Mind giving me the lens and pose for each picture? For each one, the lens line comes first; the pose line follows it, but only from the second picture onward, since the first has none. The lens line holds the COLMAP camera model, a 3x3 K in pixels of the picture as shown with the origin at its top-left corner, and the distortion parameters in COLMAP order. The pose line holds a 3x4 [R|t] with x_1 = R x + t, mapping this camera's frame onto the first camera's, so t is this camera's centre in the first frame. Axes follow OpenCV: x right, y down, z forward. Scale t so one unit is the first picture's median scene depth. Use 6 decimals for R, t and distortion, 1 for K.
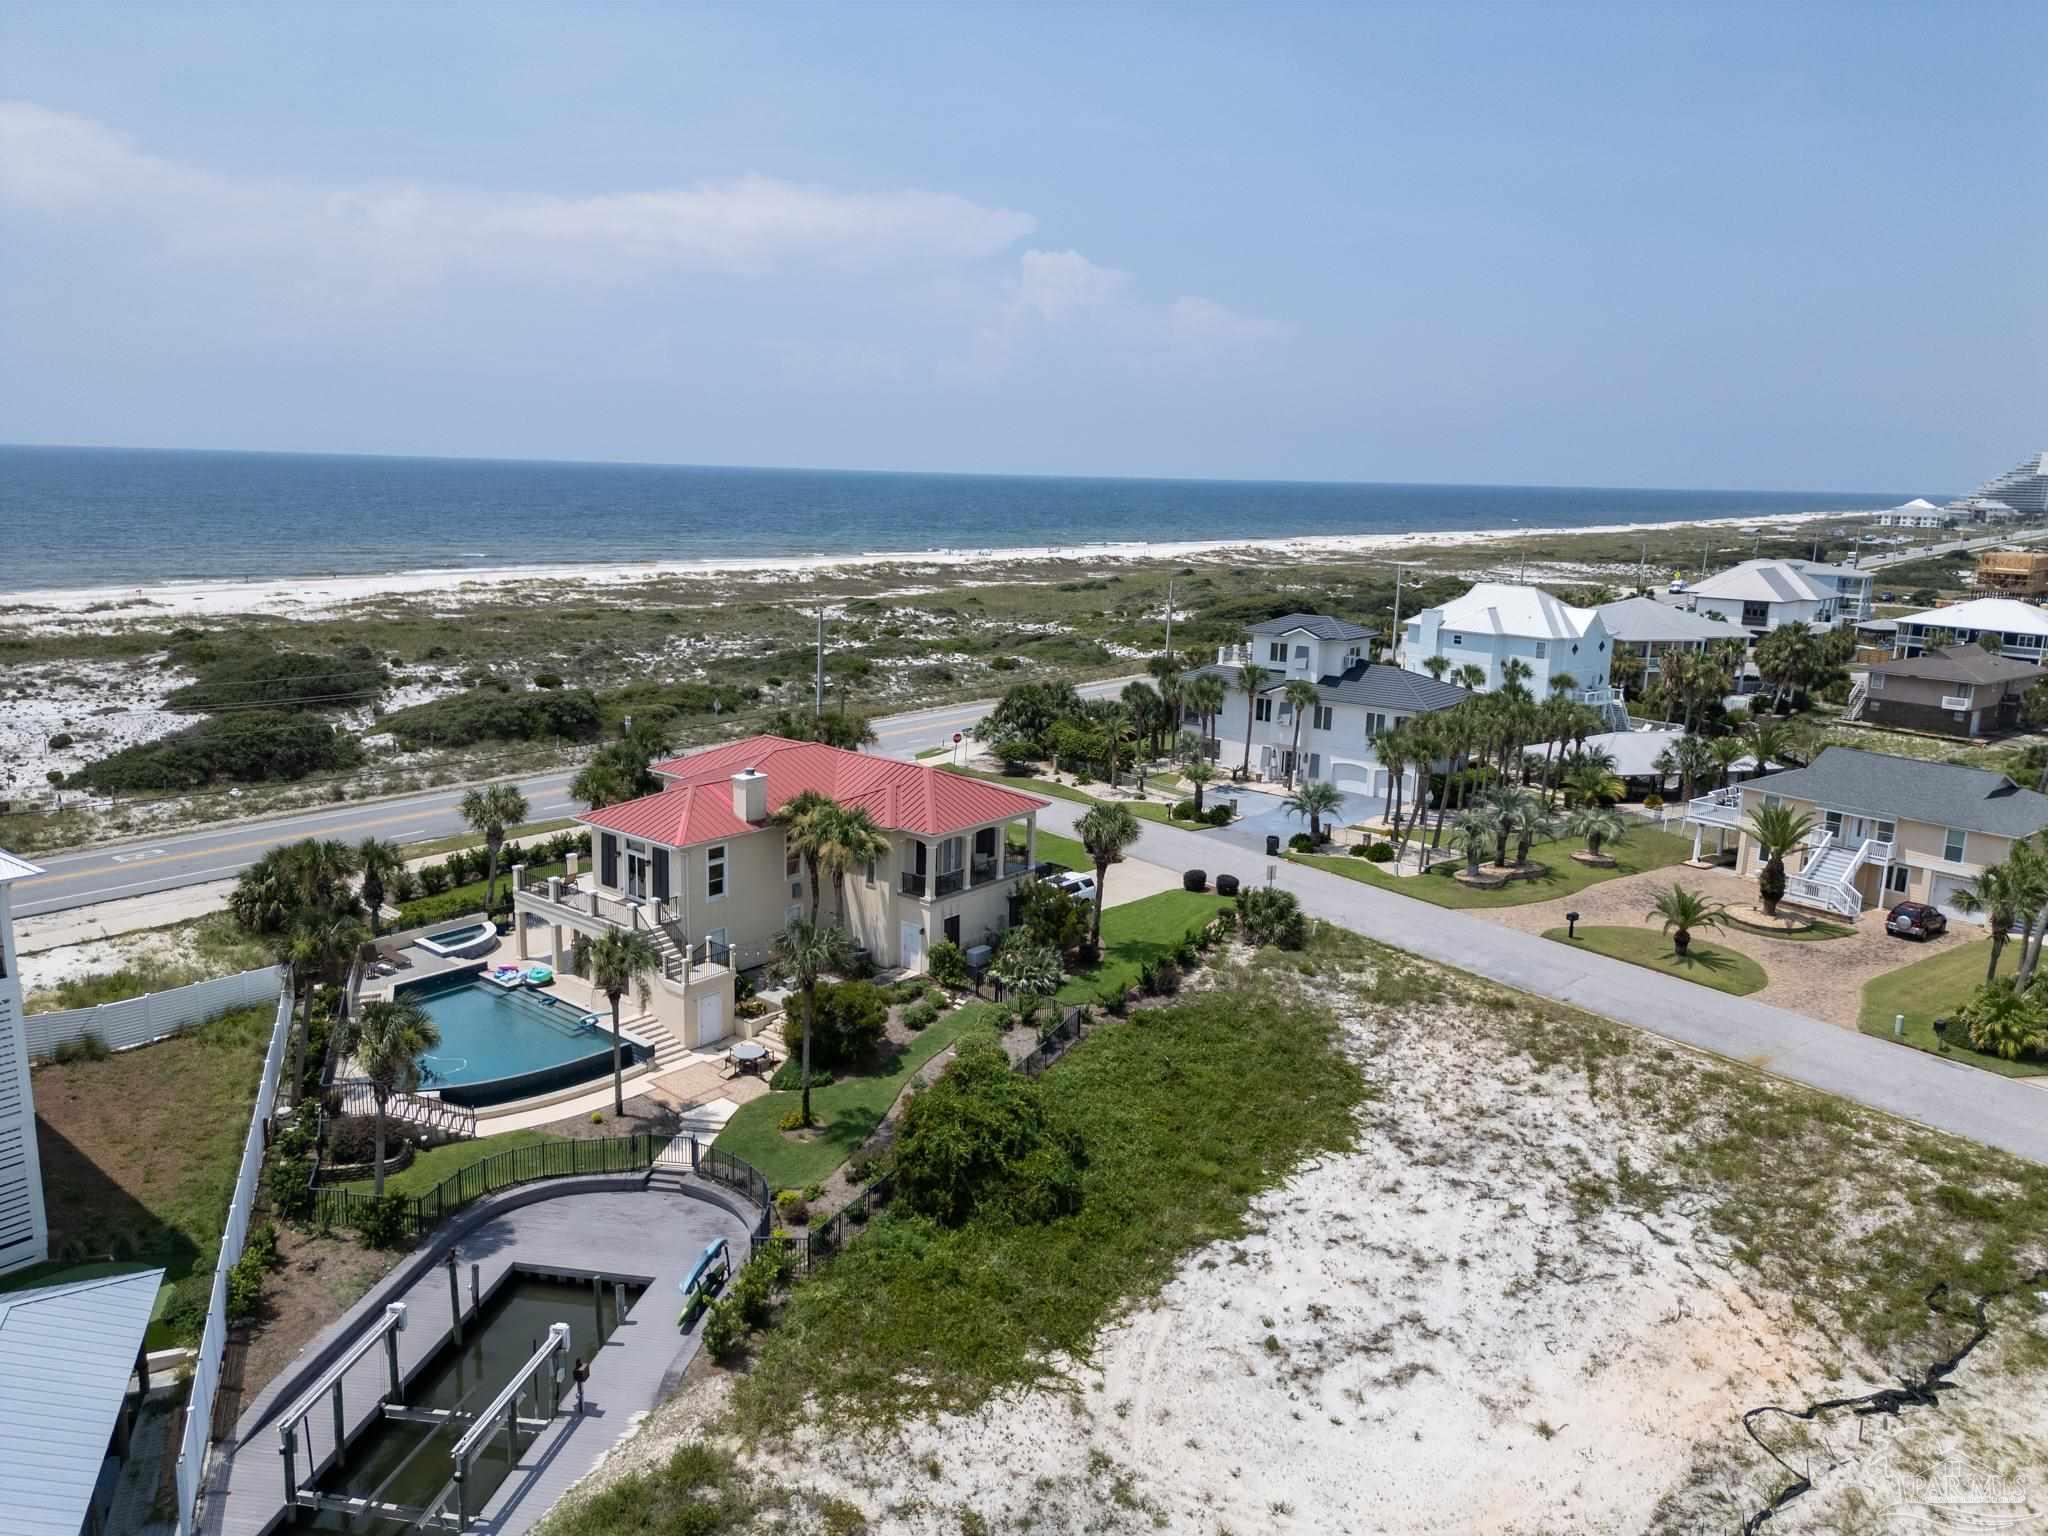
lens RADIAL K [[1436.2, 0, 1022.3], [0, 1436.2, 769.6], [0, 0, 1]] dist [0.068802, -0.061904]
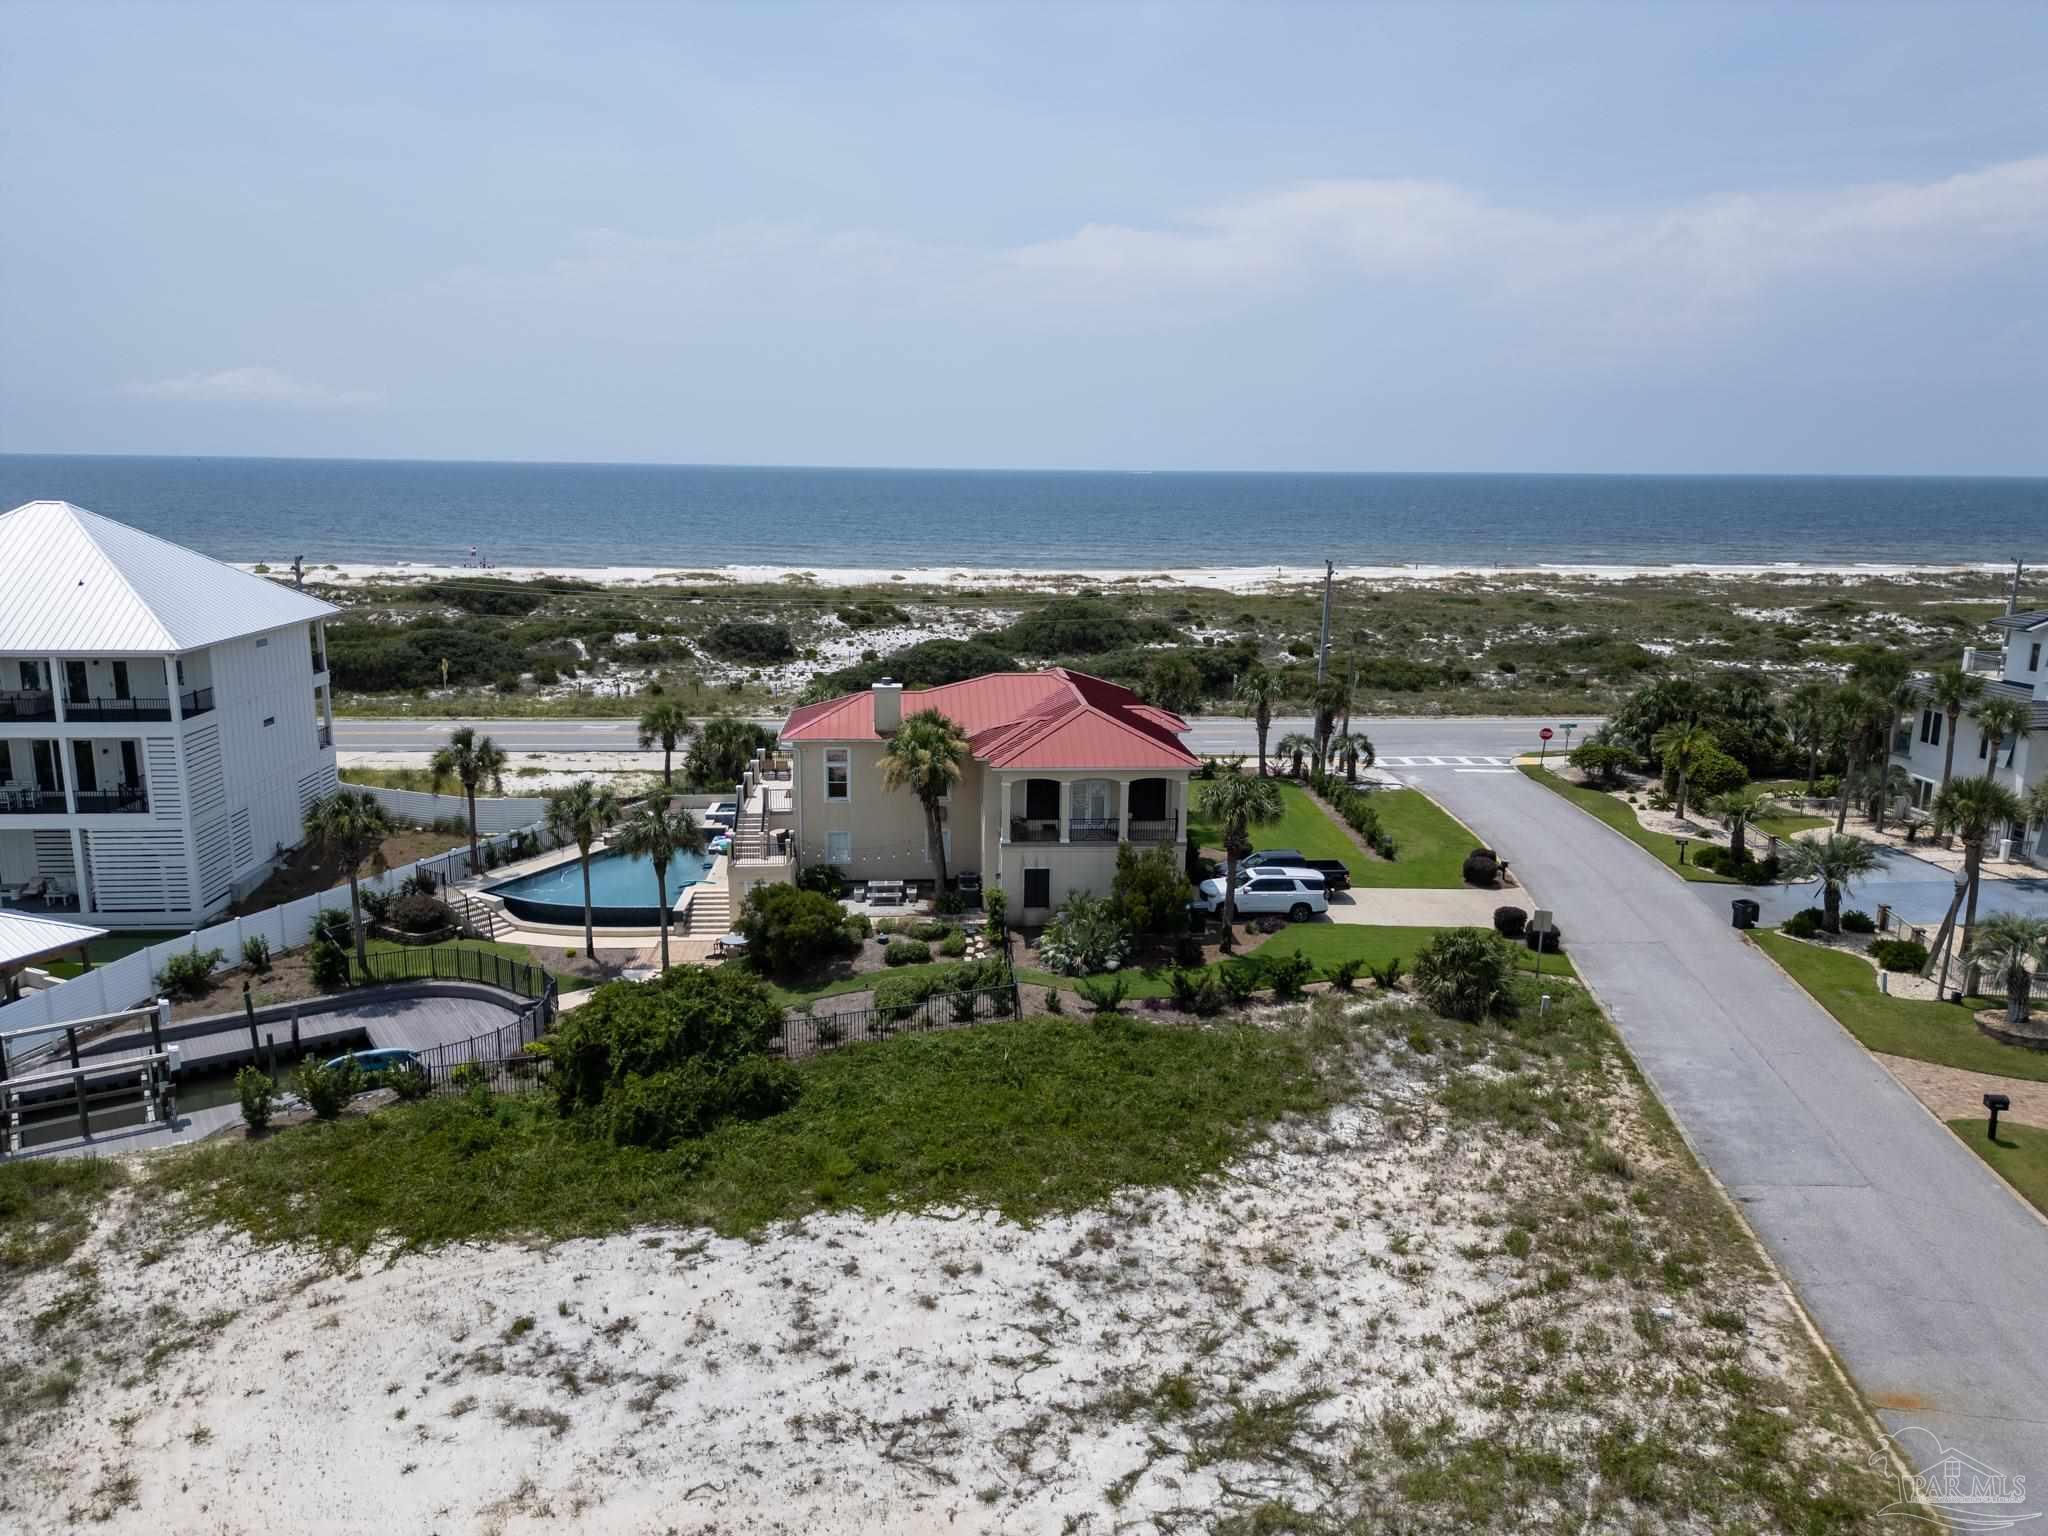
lens RADIAL K [[1436.2, 0, 1022.3], [0, 1436.2, 769.6], [0, 0, 1]] dist [0.068802, -0.061904]
pose [[0.686932, 0.132085, -0.714617, 0.586594], [-0.140795, 0.988902, 0.047441, 0.001793], [0.712952, 0.068026, 0.697905, 0.385313]]
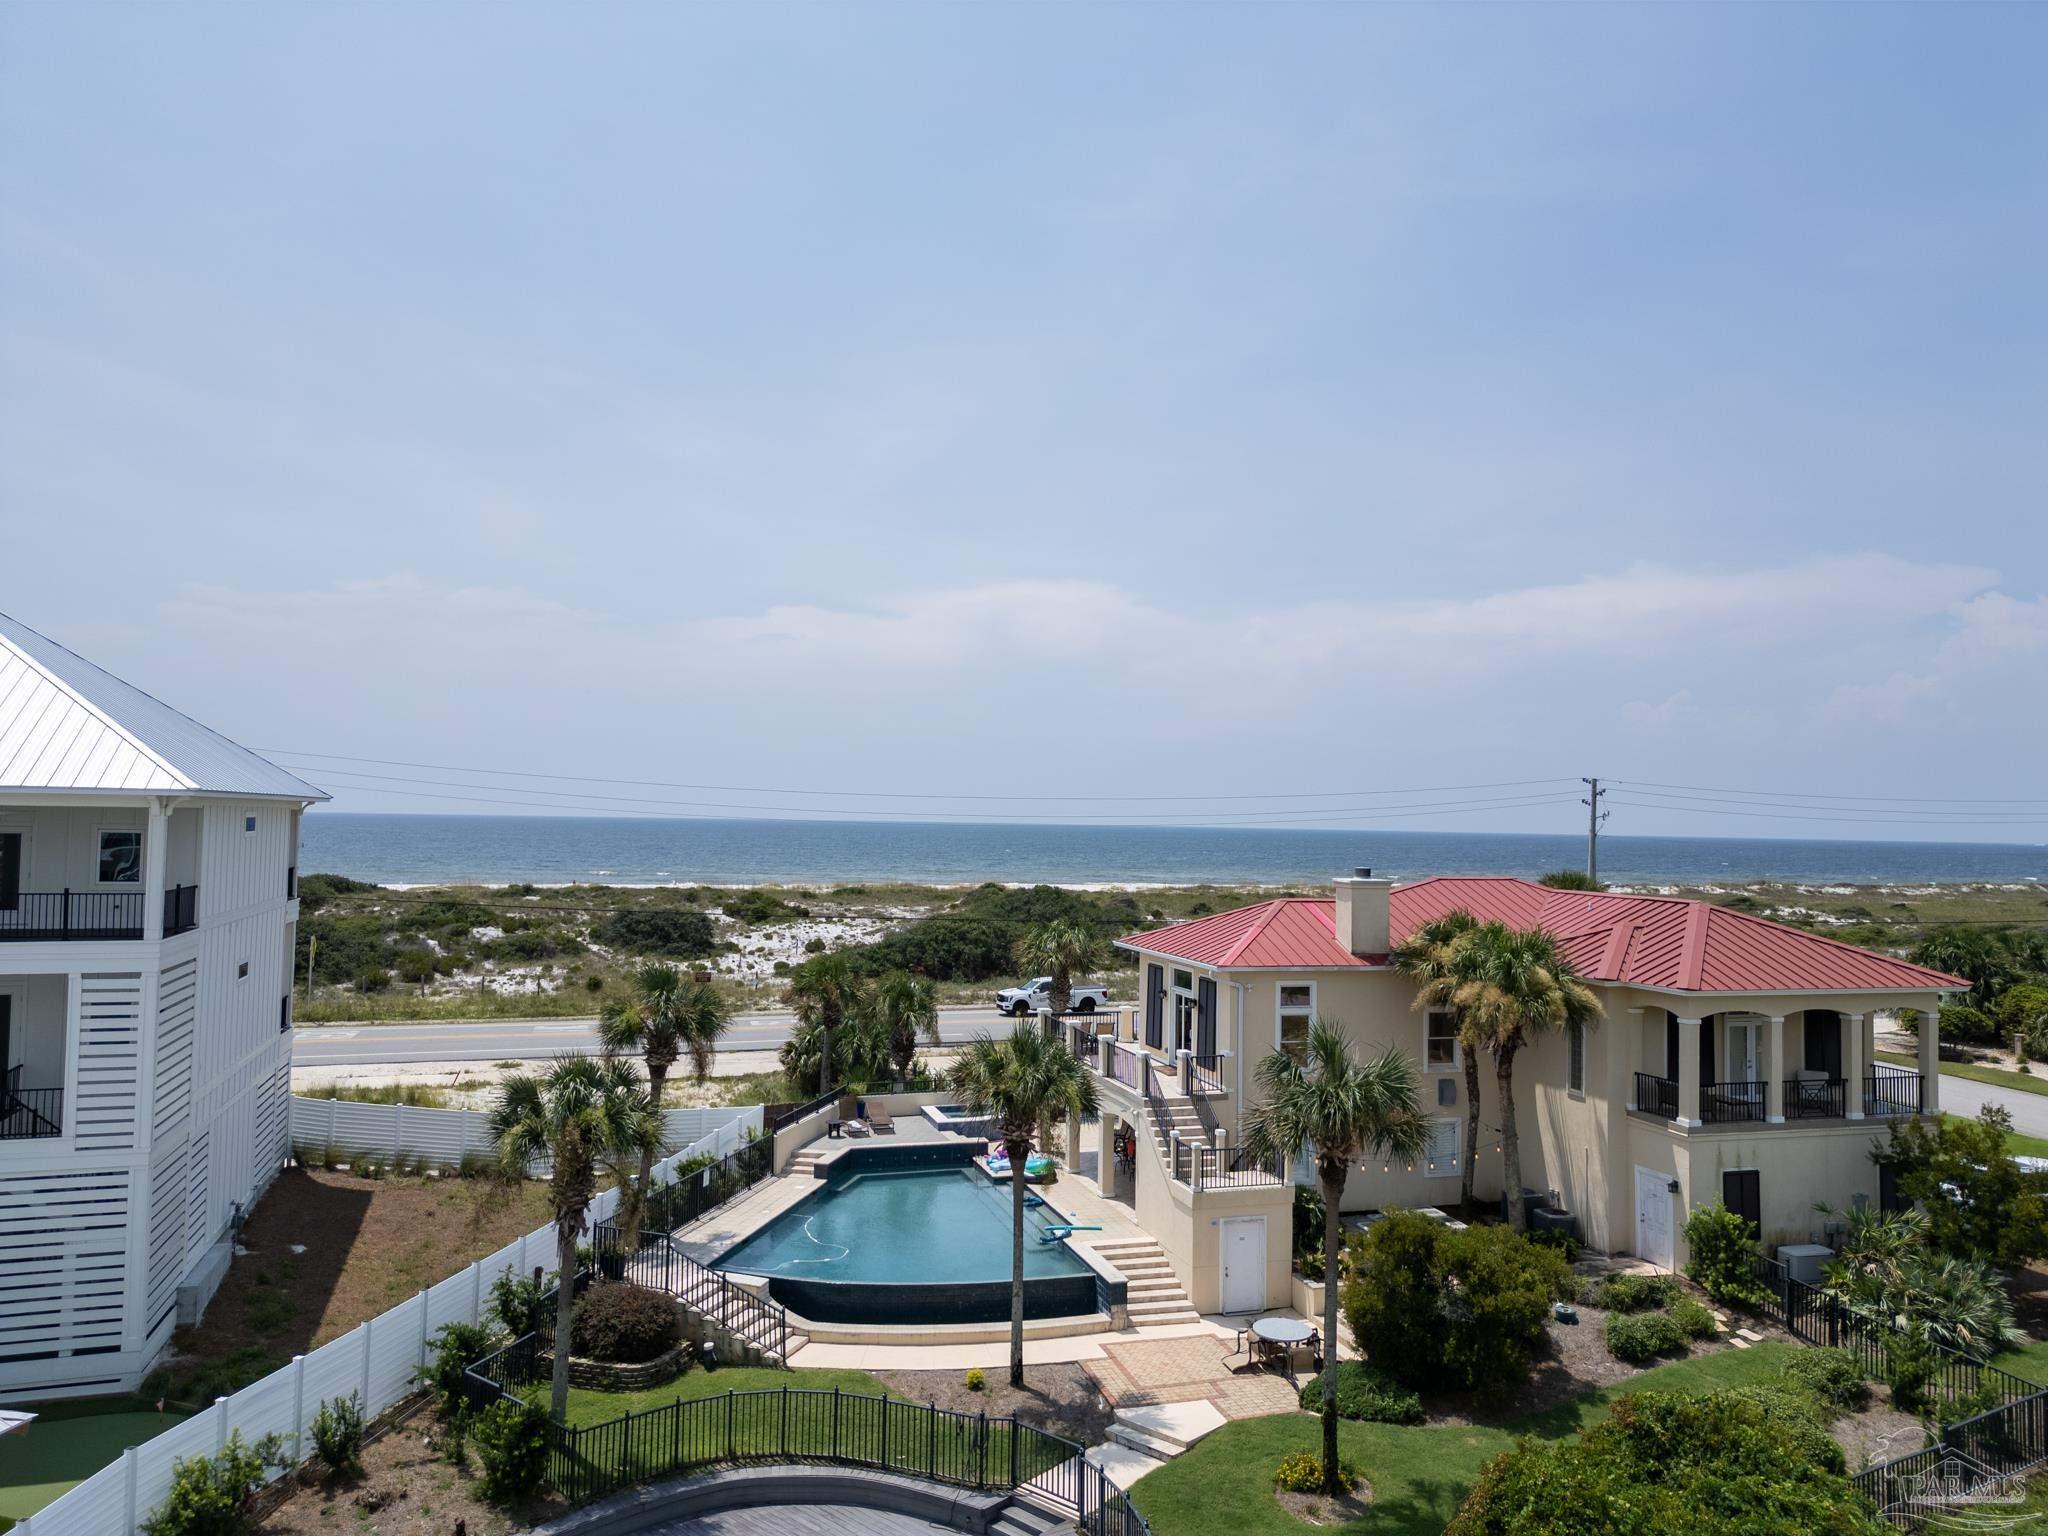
lens RADIAL K [[1436.2, 0, 1022.3], [0, 1436.2, 769.6], [0, 0, 1]] dist [0.068802, -0.061904]
pose [[0.832653, -0.030522, -0.552954, 0.031584], [-0.109252, 0.969804, -0.218046, 0.109225], [0.542912, 0.241968, 0.804175, 0.415396]]
